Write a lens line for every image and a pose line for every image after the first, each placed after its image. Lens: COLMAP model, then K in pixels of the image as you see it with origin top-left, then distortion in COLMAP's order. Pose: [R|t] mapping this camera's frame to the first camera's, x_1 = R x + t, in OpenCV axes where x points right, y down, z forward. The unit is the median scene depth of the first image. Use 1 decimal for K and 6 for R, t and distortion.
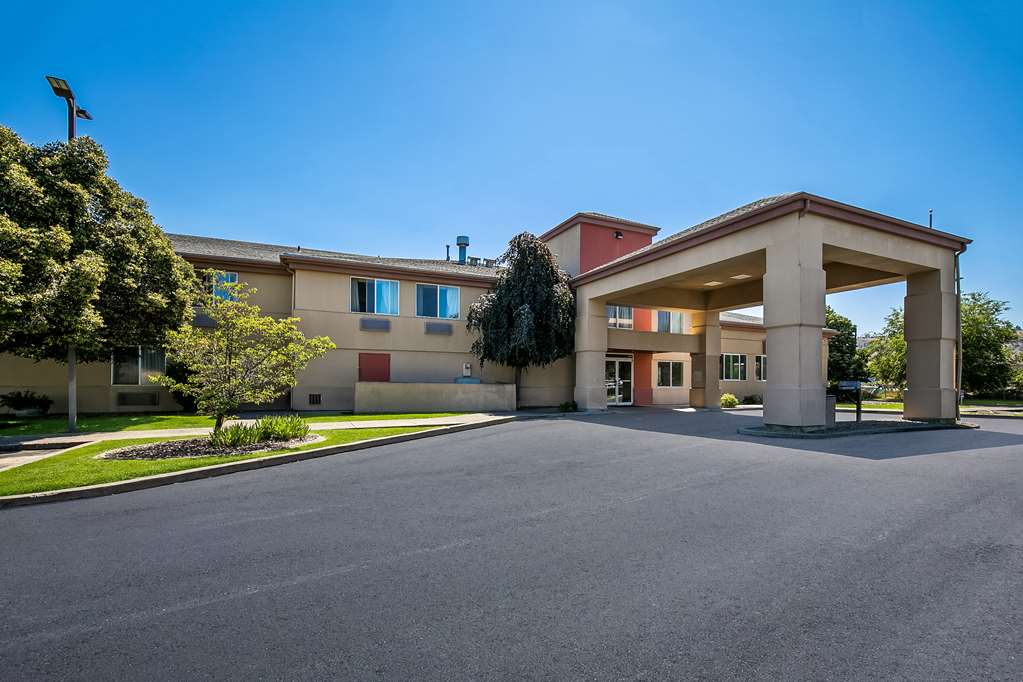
lens RADIAL K [[460.6, 0, 513.7], [0, 460.6, 384.8], [0, 0, 1]] dist [0.000215, -0.000132]
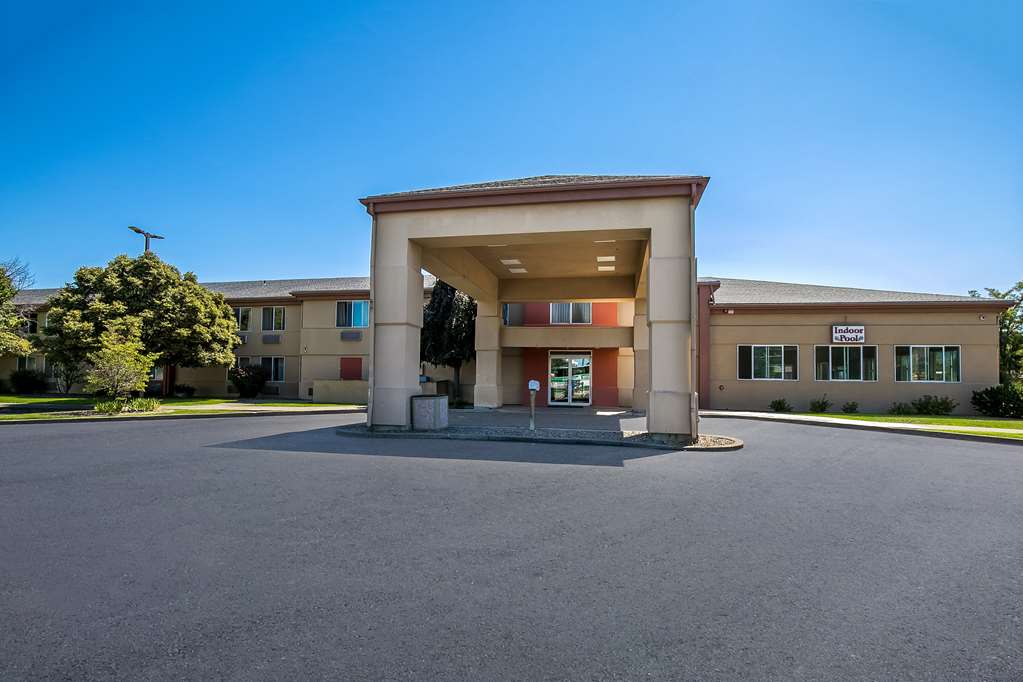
lens RADIAL K [[460.3, 0, 478.9], [0, 460.3, 364.0], [0, 0, 1]] dist [-0.000892, -0.000349]
pose [[0.806700, -0.016147, -0.590740, 0.765969], [-0.007852, 0.999246, -0.038036, -0.003534], [0.590909, 0.035322, 0.805965, 0.169395]]
